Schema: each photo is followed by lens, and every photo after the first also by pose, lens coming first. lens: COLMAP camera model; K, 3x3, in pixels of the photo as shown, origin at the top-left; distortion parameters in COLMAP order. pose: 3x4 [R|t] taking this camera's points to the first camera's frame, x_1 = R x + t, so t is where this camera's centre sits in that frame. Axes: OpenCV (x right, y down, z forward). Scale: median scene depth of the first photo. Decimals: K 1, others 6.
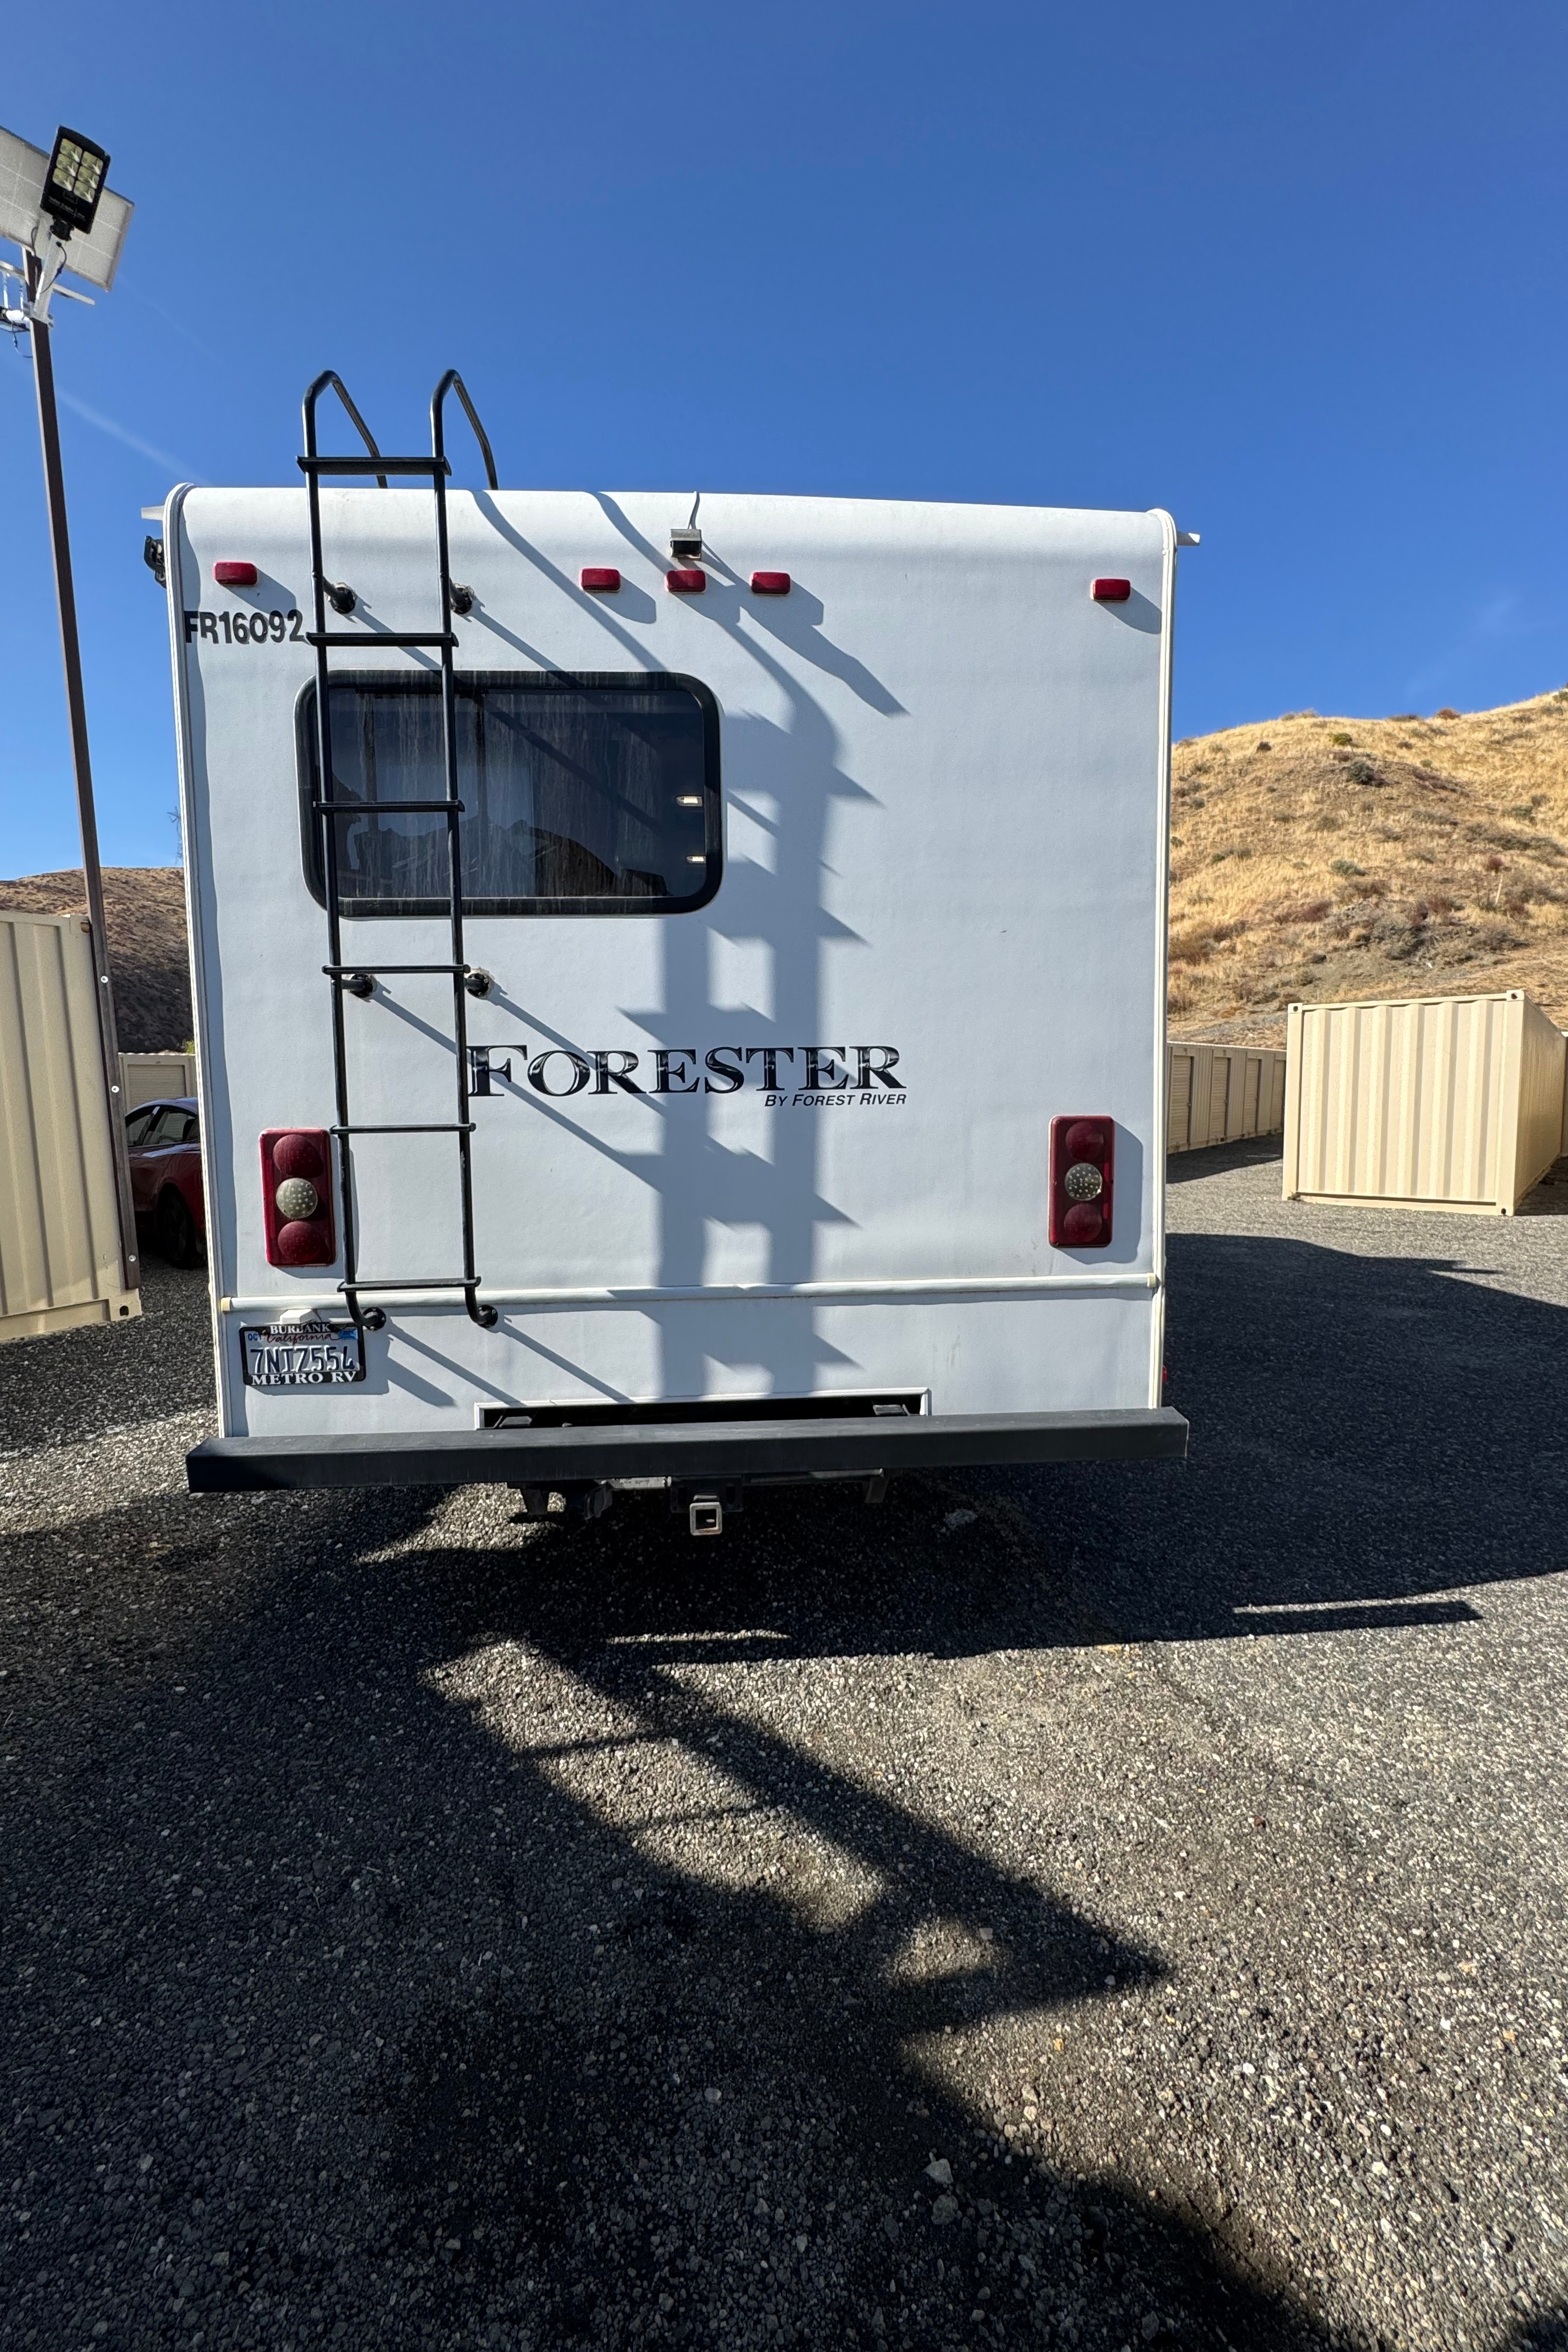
lens RADIAL K [[980.6, 0, 784.0], [0, 980.6, 1176.0], [0, 0, 1]] dist [0.000869, 0.000037]
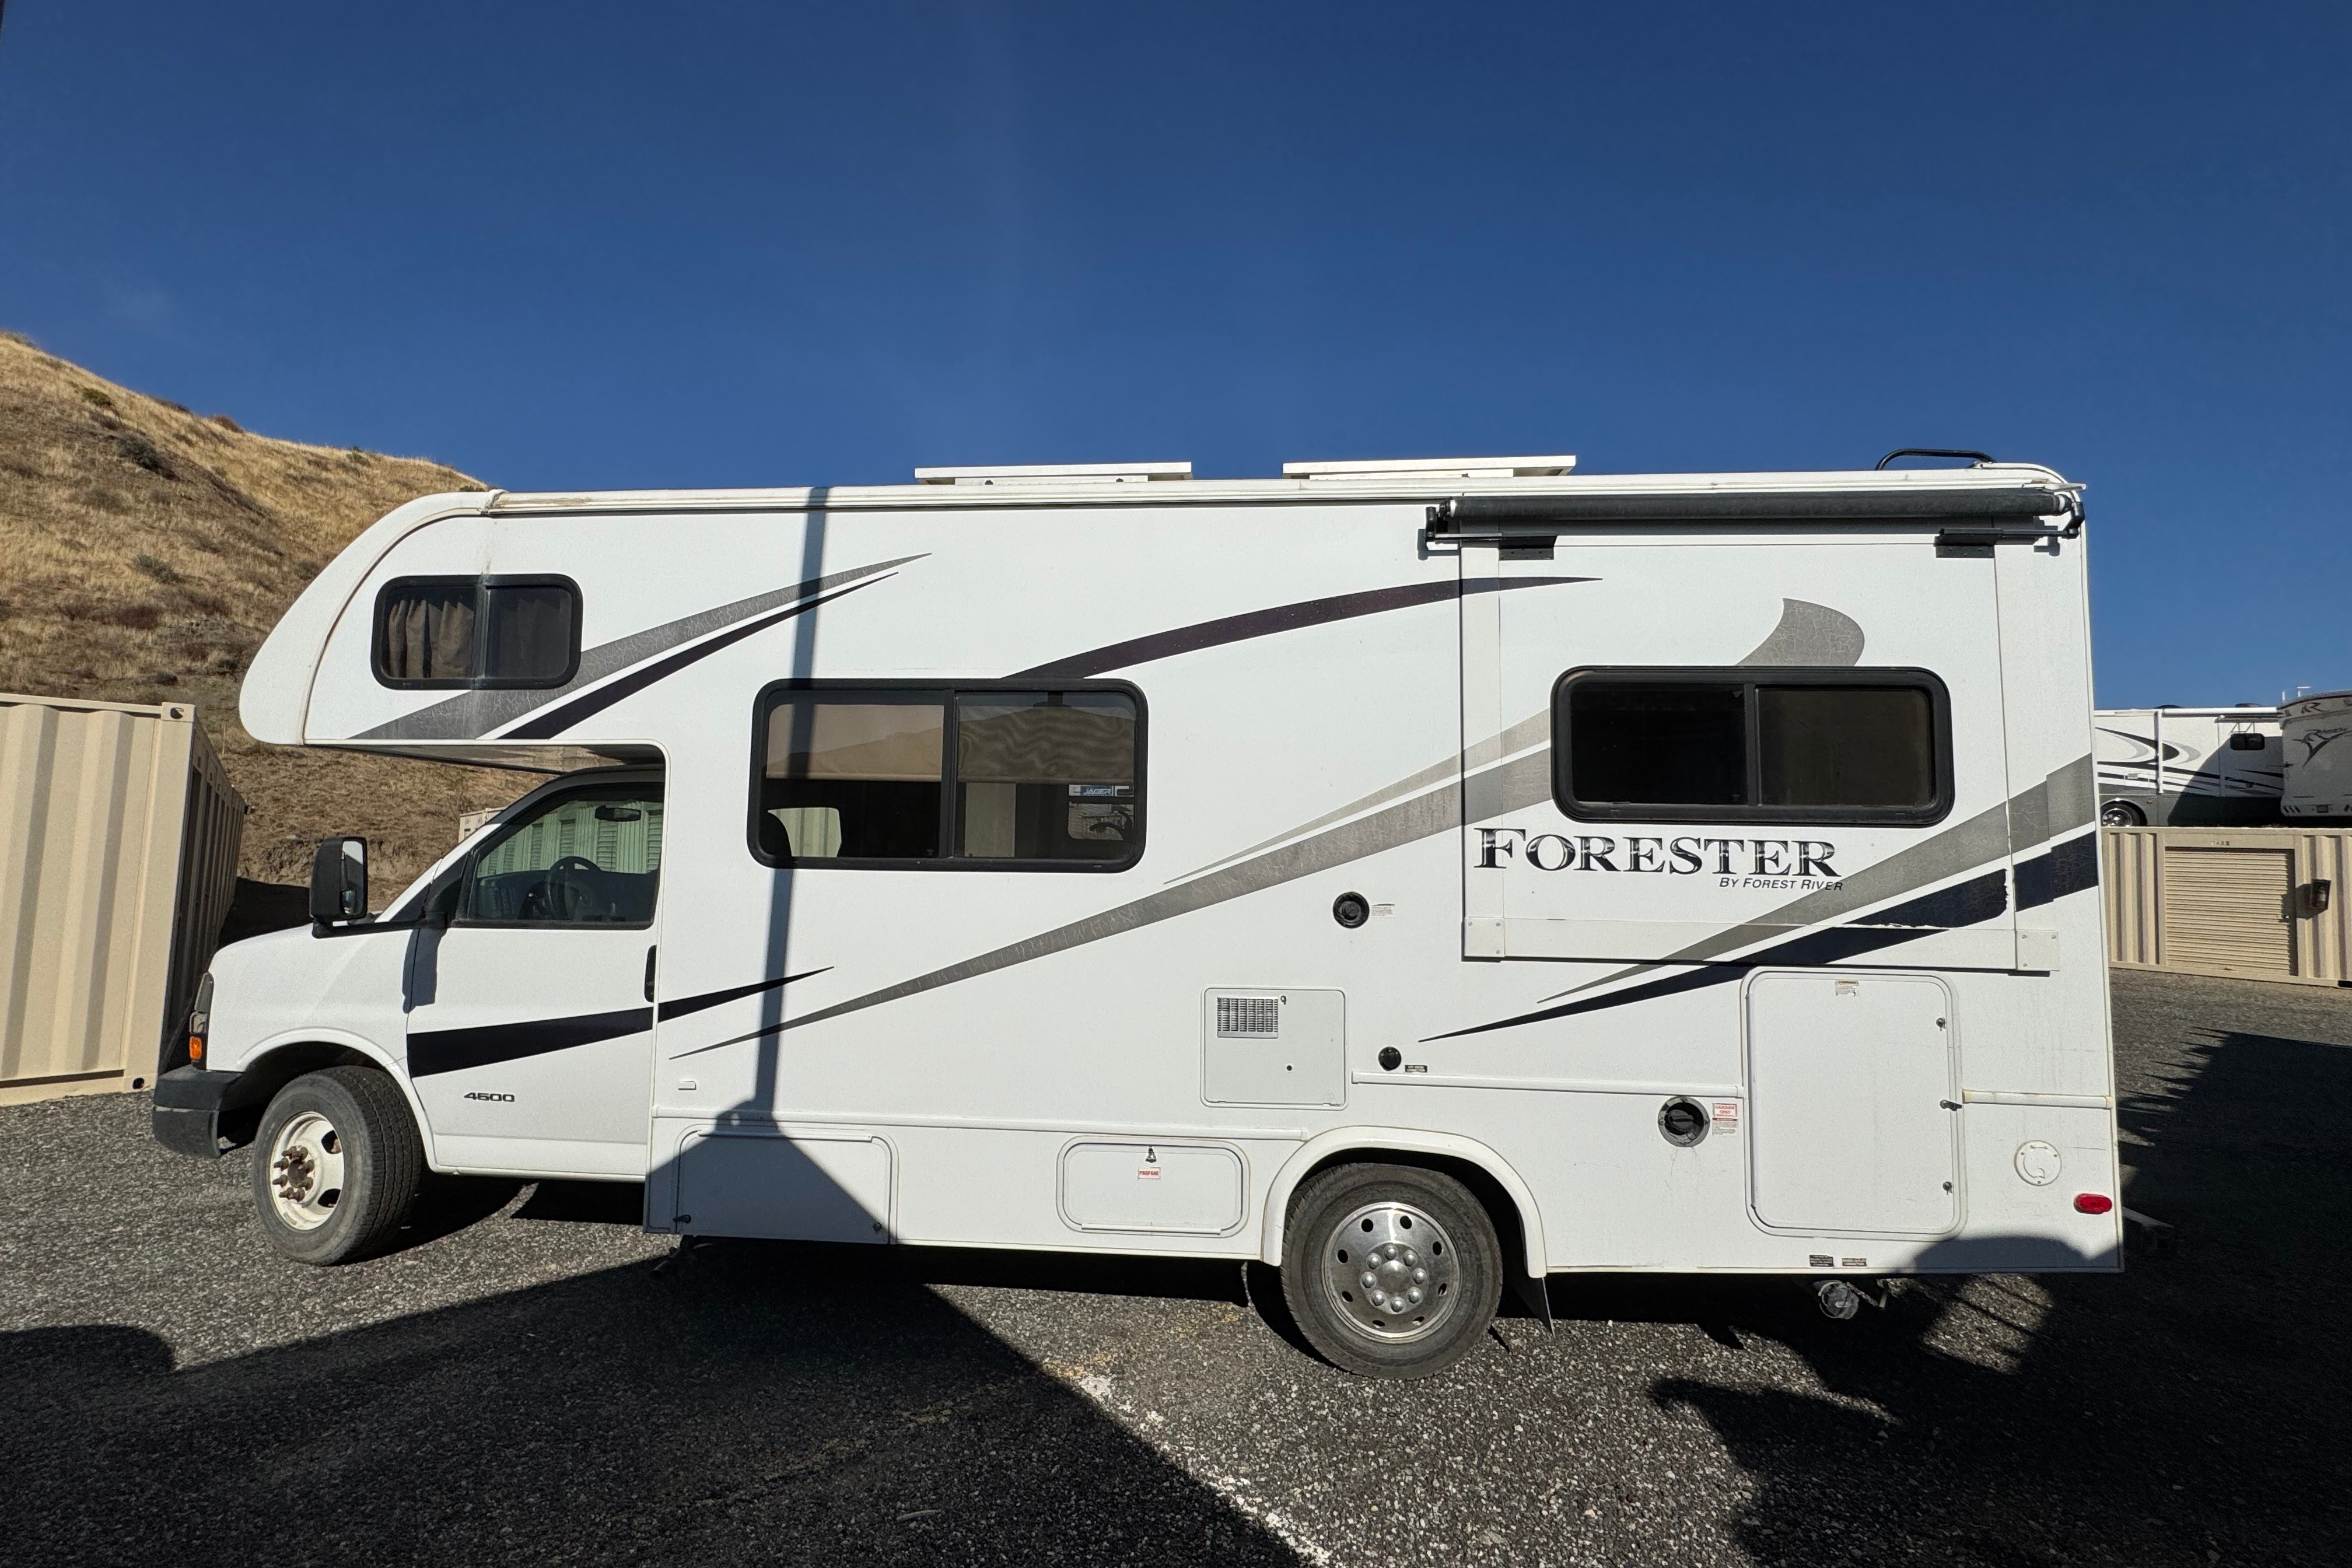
lens RADIAL K [[980.6, 0, 1176.0], [0, 980.6, 784.0], [0, 0, 1]] dist [0.000869, 0.000037]
pose [[0.135831, 0.082393, 0.987300, -0.073897], [0.065229, 0.993630, -0.091895, -0.009292], [-0.988582, 0.076883, 0.129591, 0.072817]]
